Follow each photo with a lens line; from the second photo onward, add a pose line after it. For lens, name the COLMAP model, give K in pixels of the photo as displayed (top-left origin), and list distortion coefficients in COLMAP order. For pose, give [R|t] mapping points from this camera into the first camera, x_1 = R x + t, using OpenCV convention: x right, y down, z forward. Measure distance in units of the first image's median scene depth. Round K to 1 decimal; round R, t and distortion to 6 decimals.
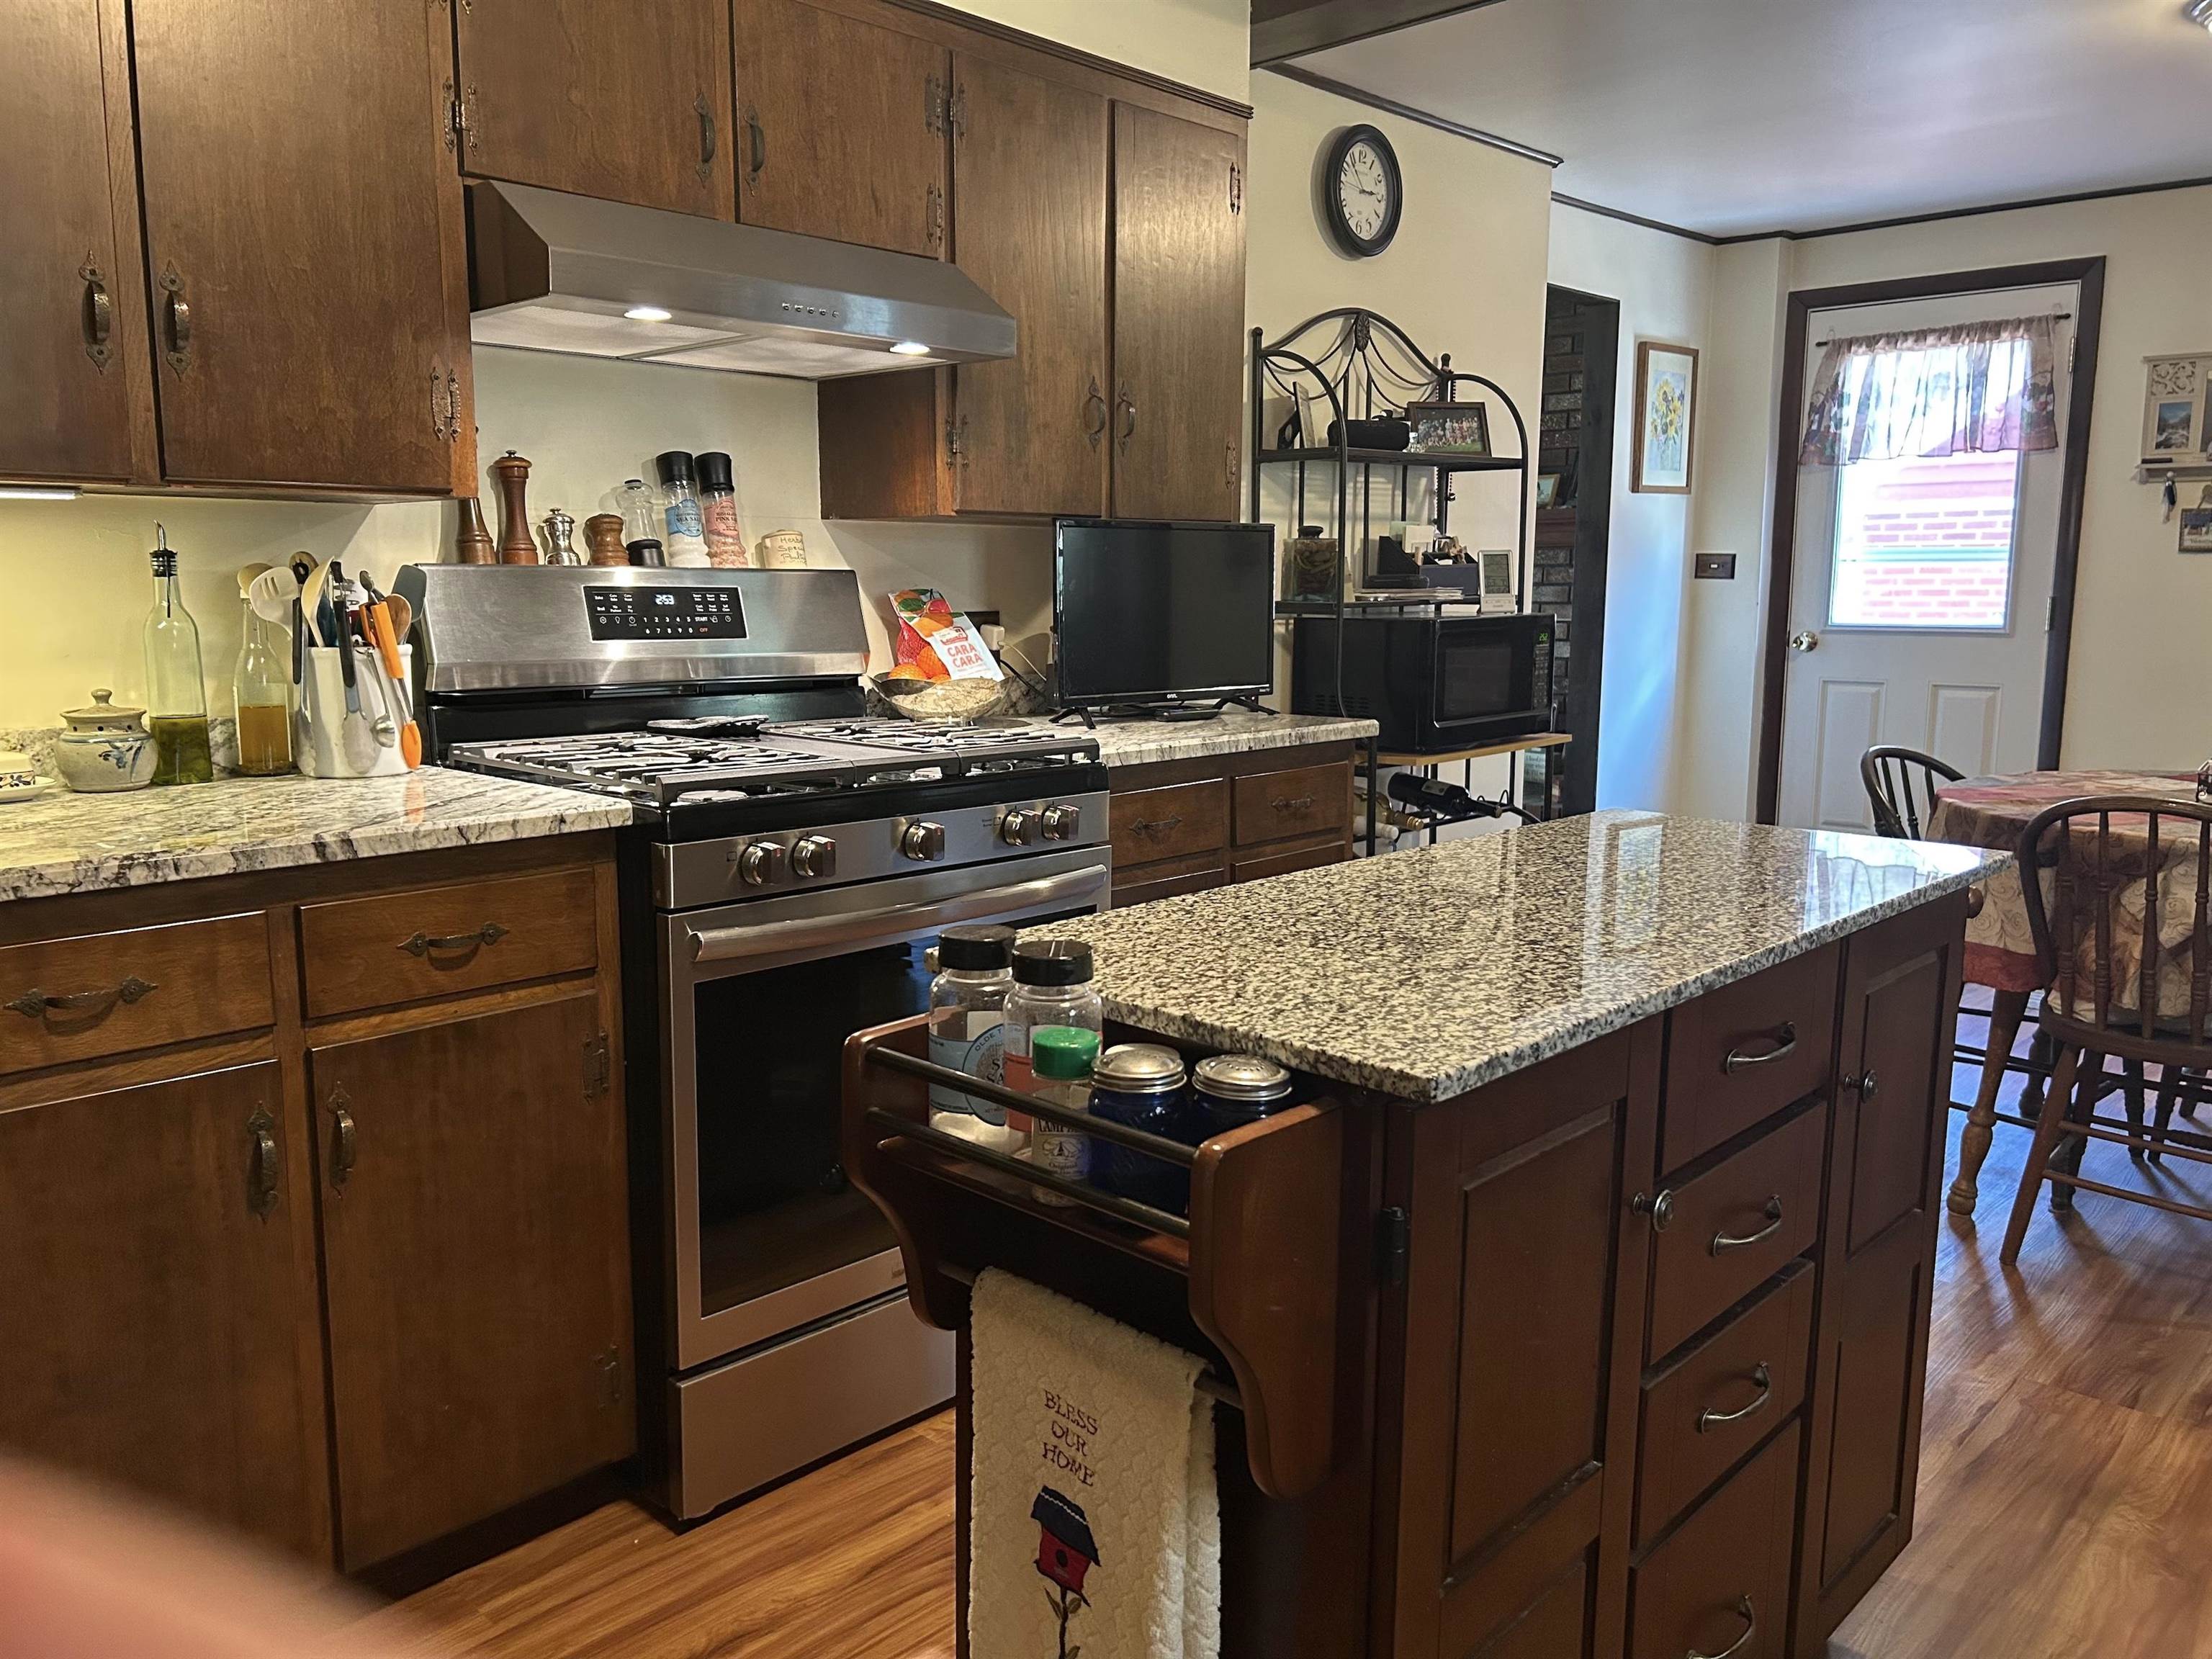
lens RADIAL K [[1675.6, 0, 1101.9], [0, 1675.6, 820.8], [0, 0, 1]] dist [0.060878, -0.063464]
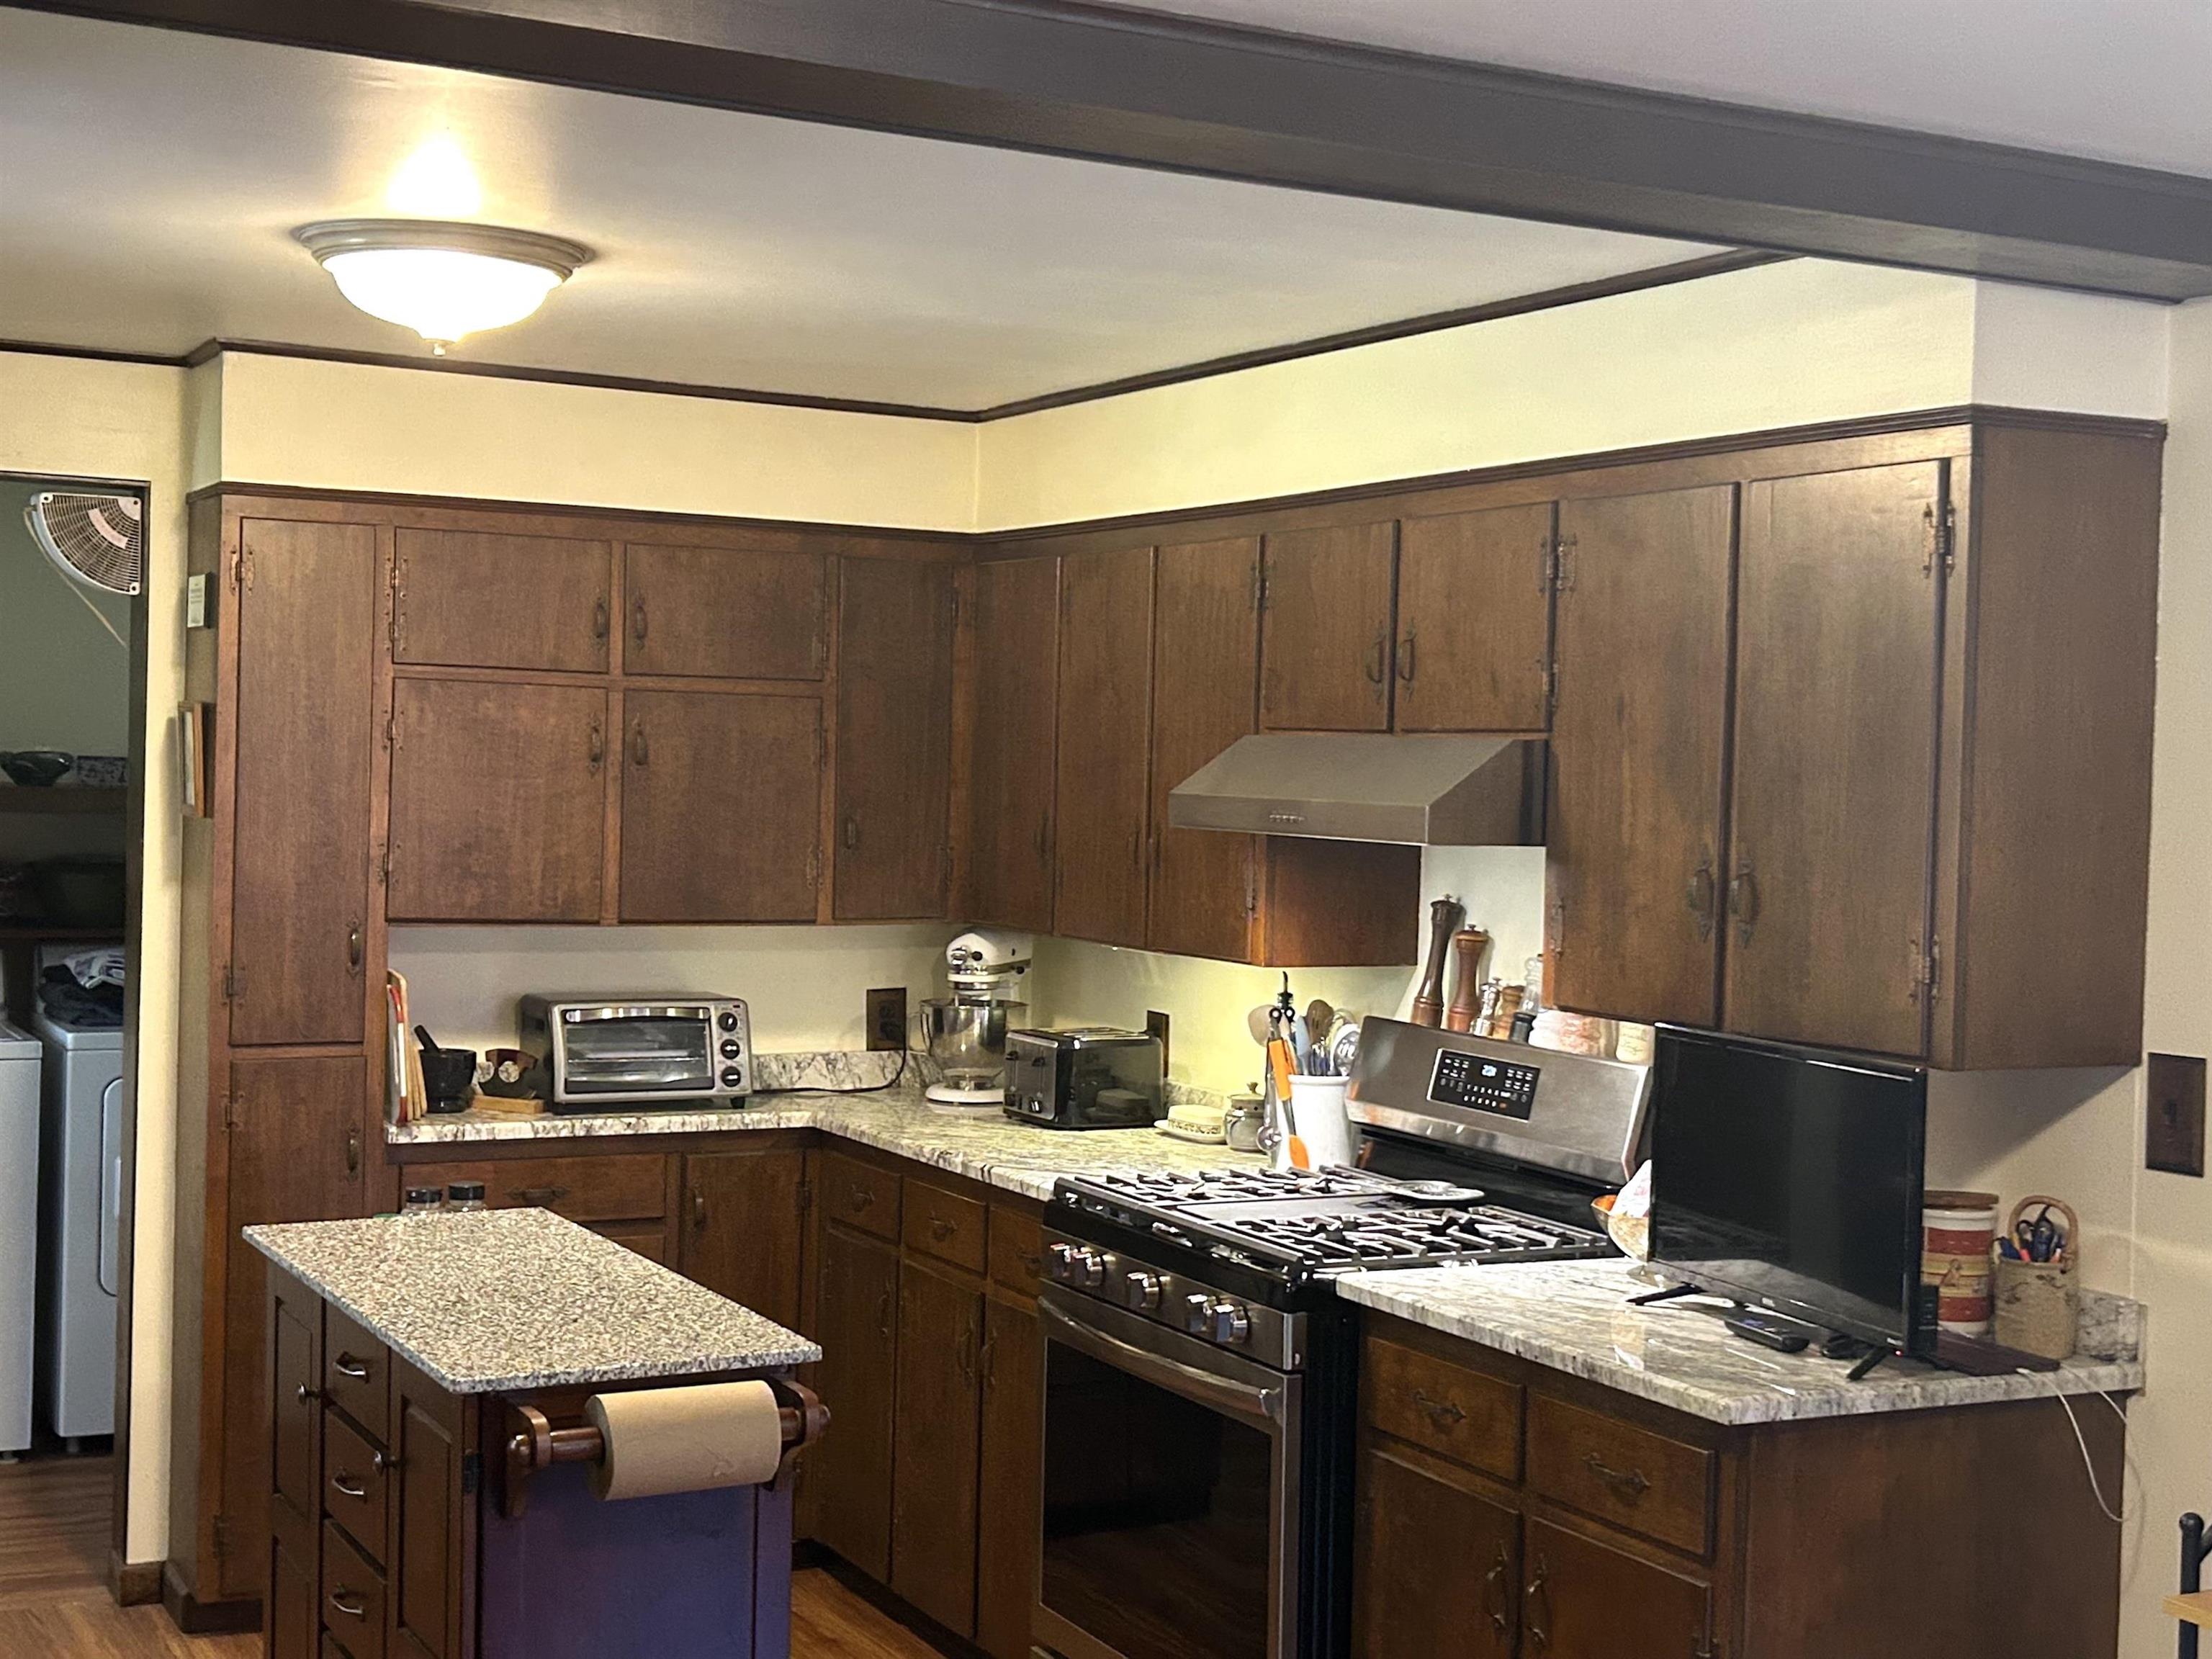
lens RADIAL K [[2932.6, 0, 1099.0], [0, 2932.6, 850.2], [0, 0, 1]] dist [0.065537, 0.000000]
pose [[-0.334421, 0.019463, -0.942223, 0.723841], [-0.161752, 0.983765, 0.077732, -0.176145], [0.928439, 0.178401, -0.325843, 0.649205]]
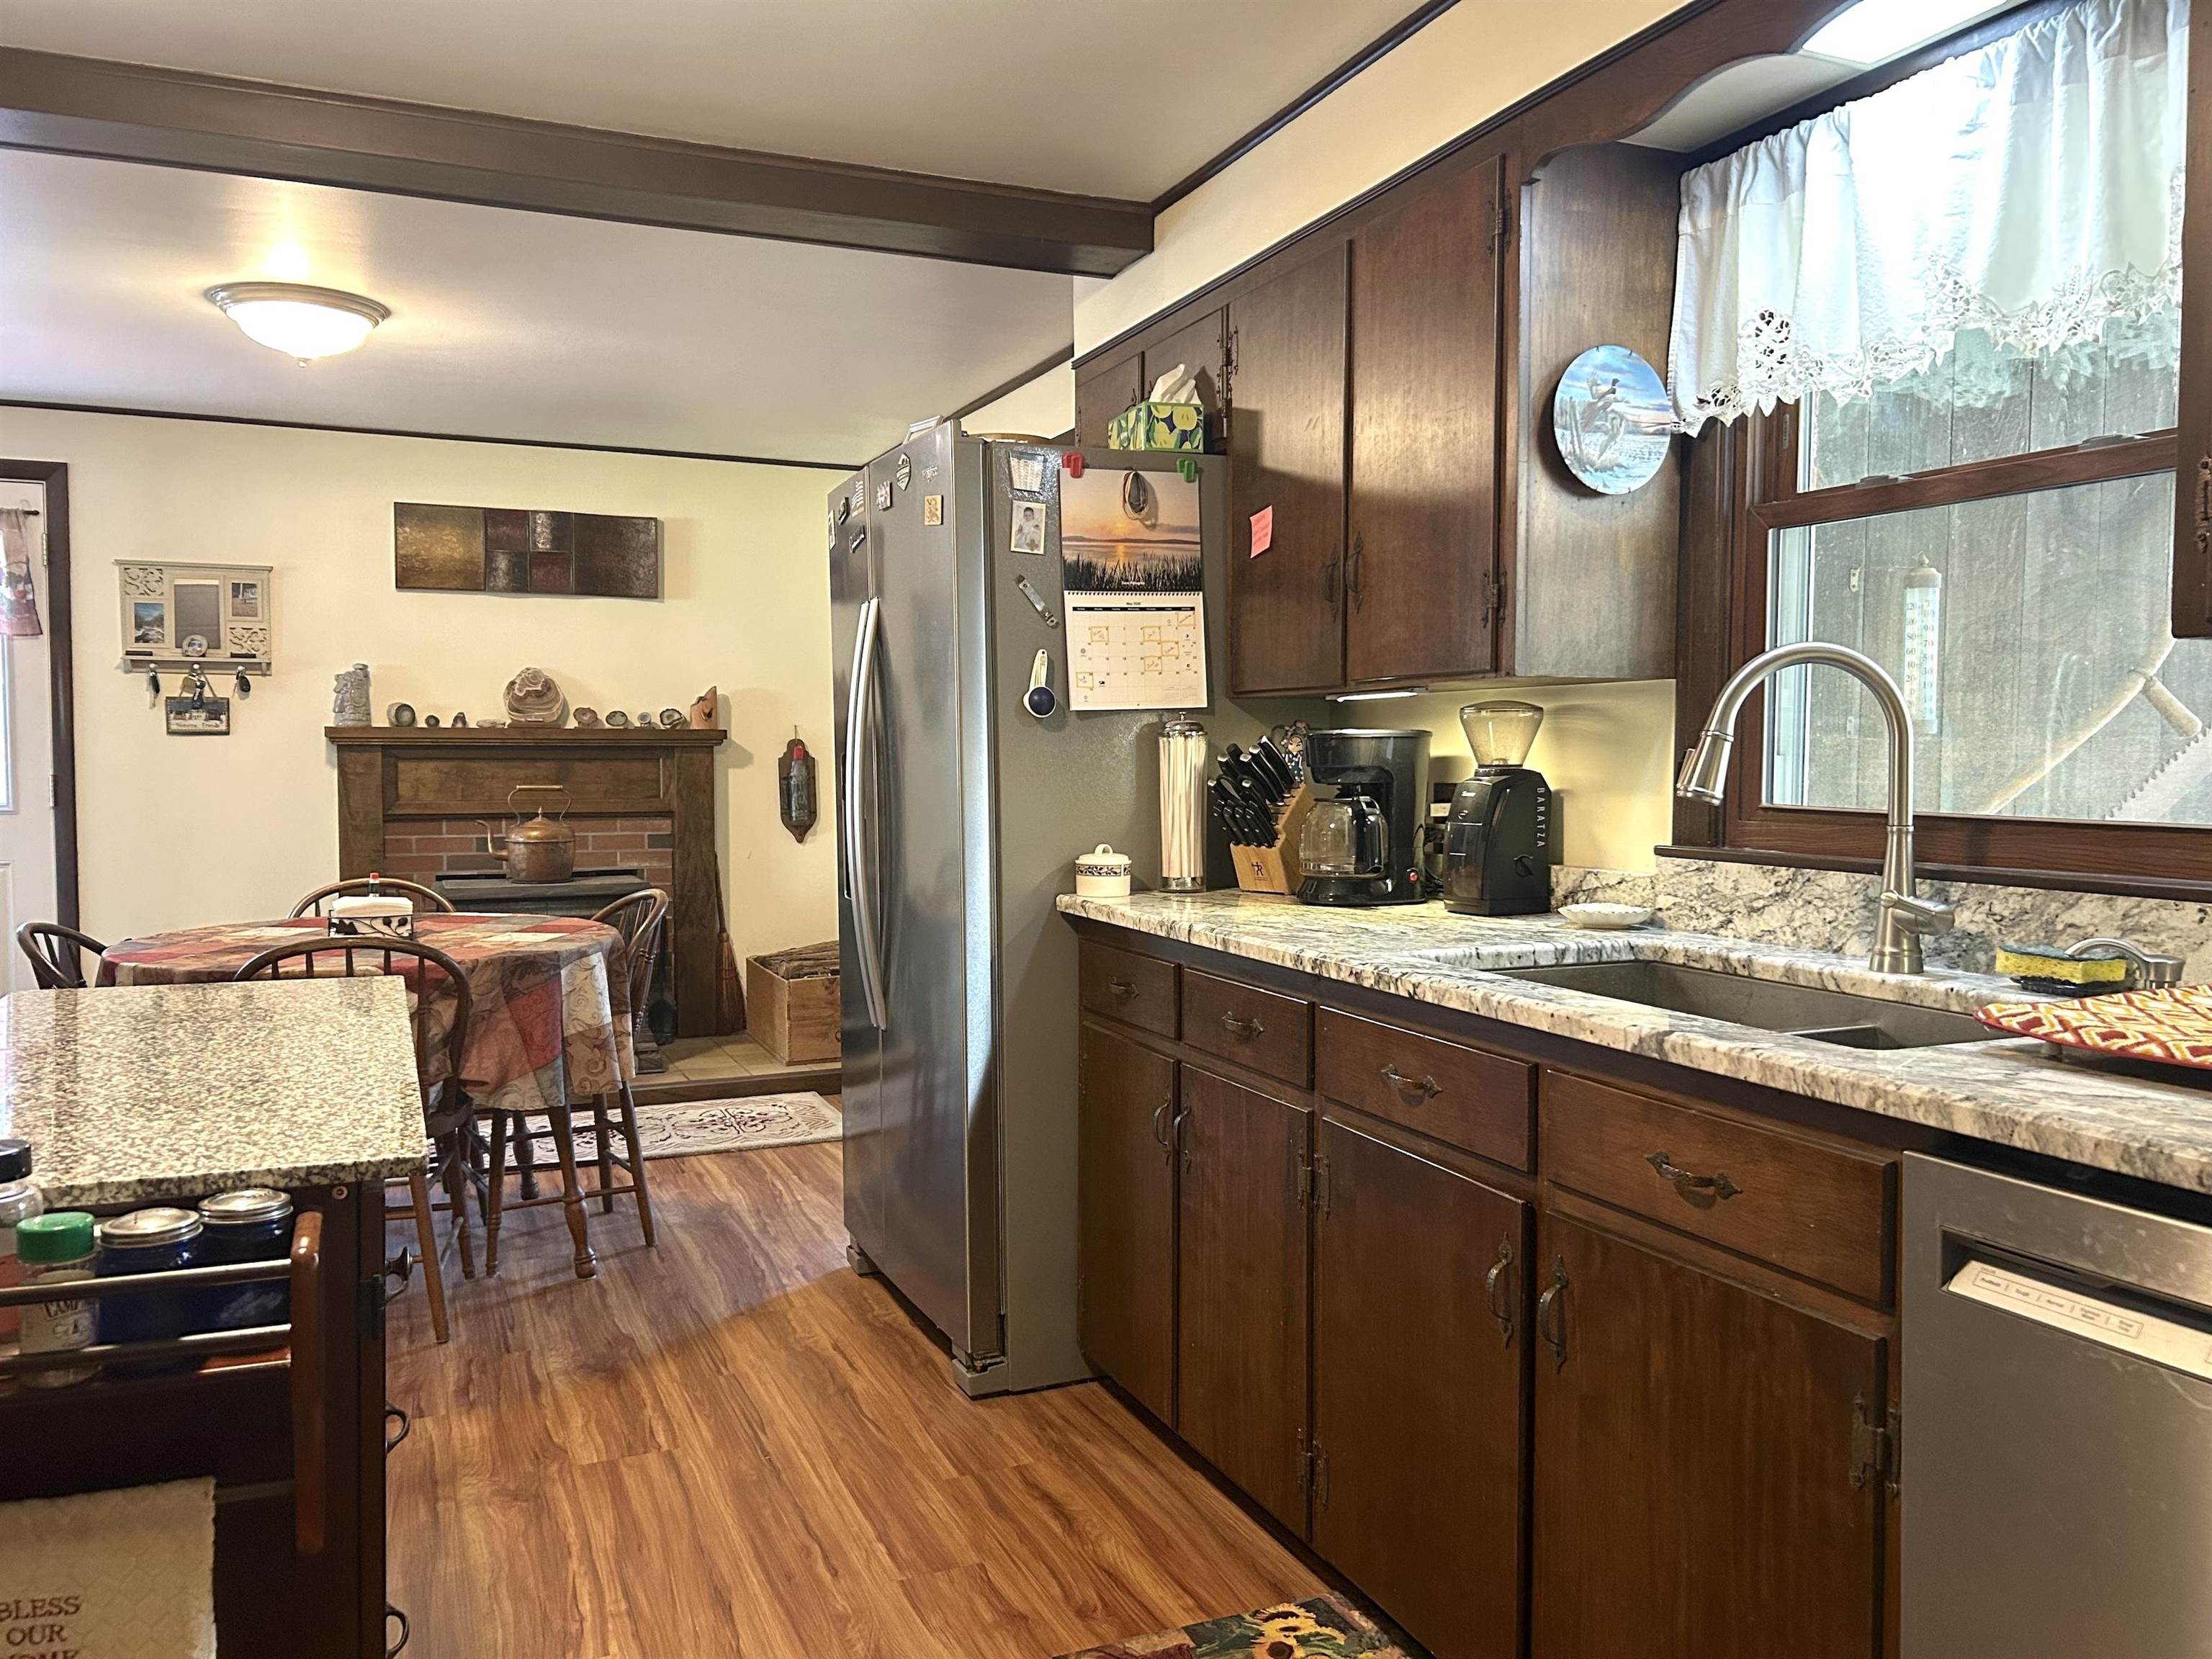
lens RADIAL K [[1675.6, 0, 1119.4], [0, 1675.6, 832.7], [0, 0, 1]] dist [0.060878, -0.063464]
pose [[0.393021, -0.047333, 0.918311, -0.151479], [0.132405, 0.991180, -0.005578, -0.003679], [-0.909947, 0.123781, 0.395821, -0.011014]]
